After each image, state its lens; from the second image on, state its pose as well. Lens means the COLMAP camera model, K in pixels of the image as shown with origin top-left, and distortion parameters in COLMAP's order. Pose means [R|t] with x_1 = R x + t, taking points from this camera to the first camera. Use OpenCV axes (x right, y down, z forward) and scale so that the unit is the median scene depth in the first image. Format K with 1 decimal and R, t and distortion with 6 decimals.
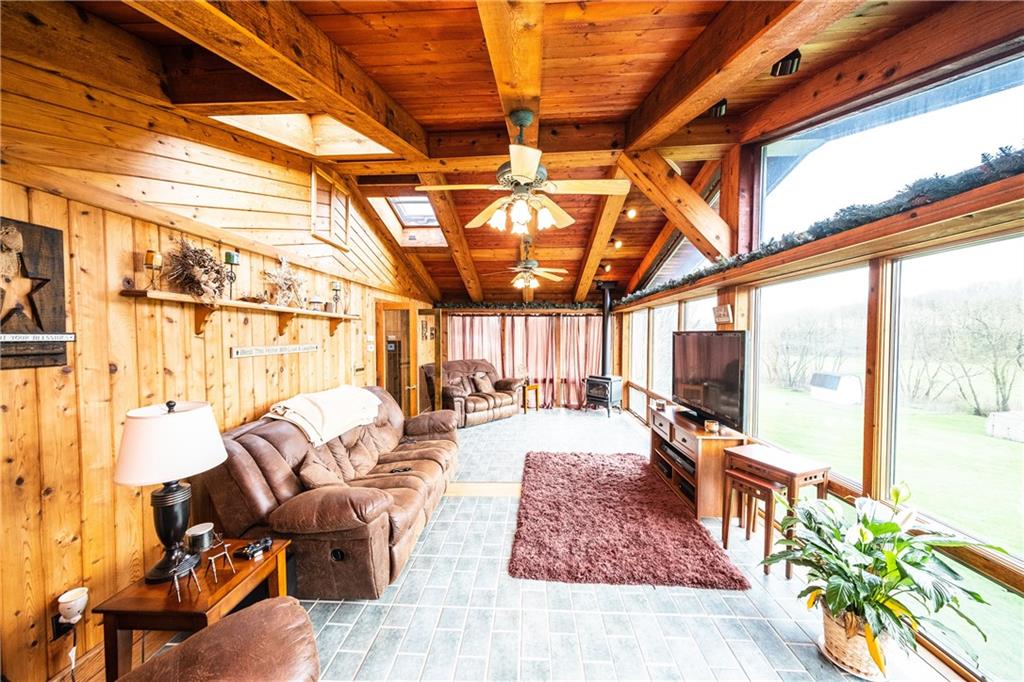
lens RADIAL K [[337.0, 0, 512.0], [0, 337.0, 341.2], [0, 0, 1]] dist [0.001136, -0.000203]
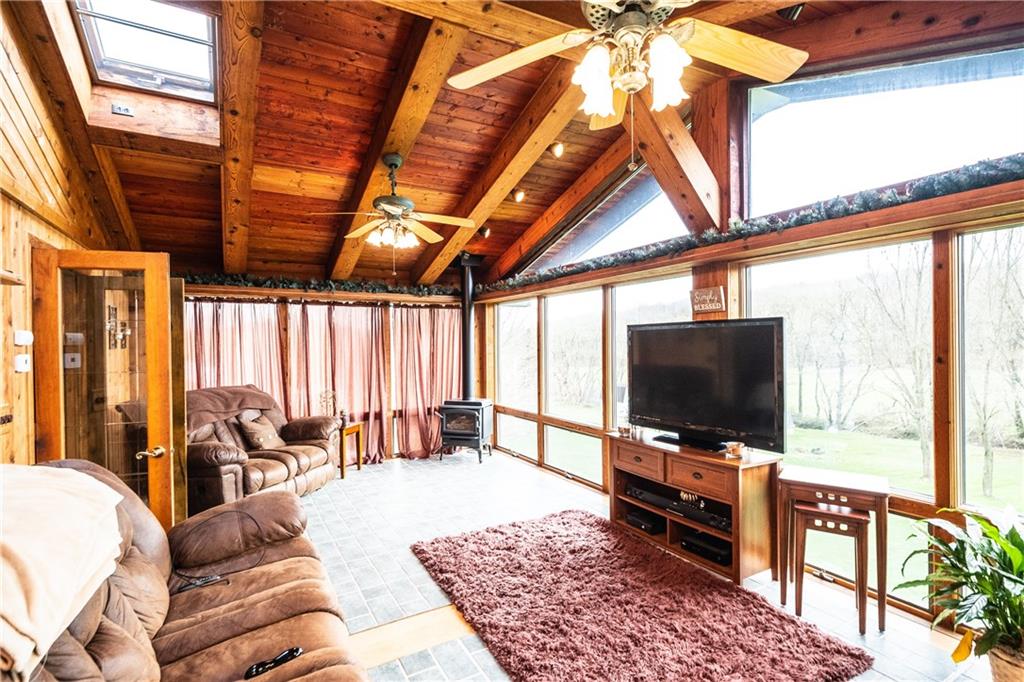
lens RADIAL K [[497.2, 0, 511.9], [0, 497.2, 342.7], [0, 0, 1]] dist [0.003519, 0.000692]
pose [[0.845978, -0.009196, 0.533139, -0.180400], [0.022539, 0.999574, -0.018523, 0.014171], [-0.532742, 0.027686, 0.845825, 0.162164]]
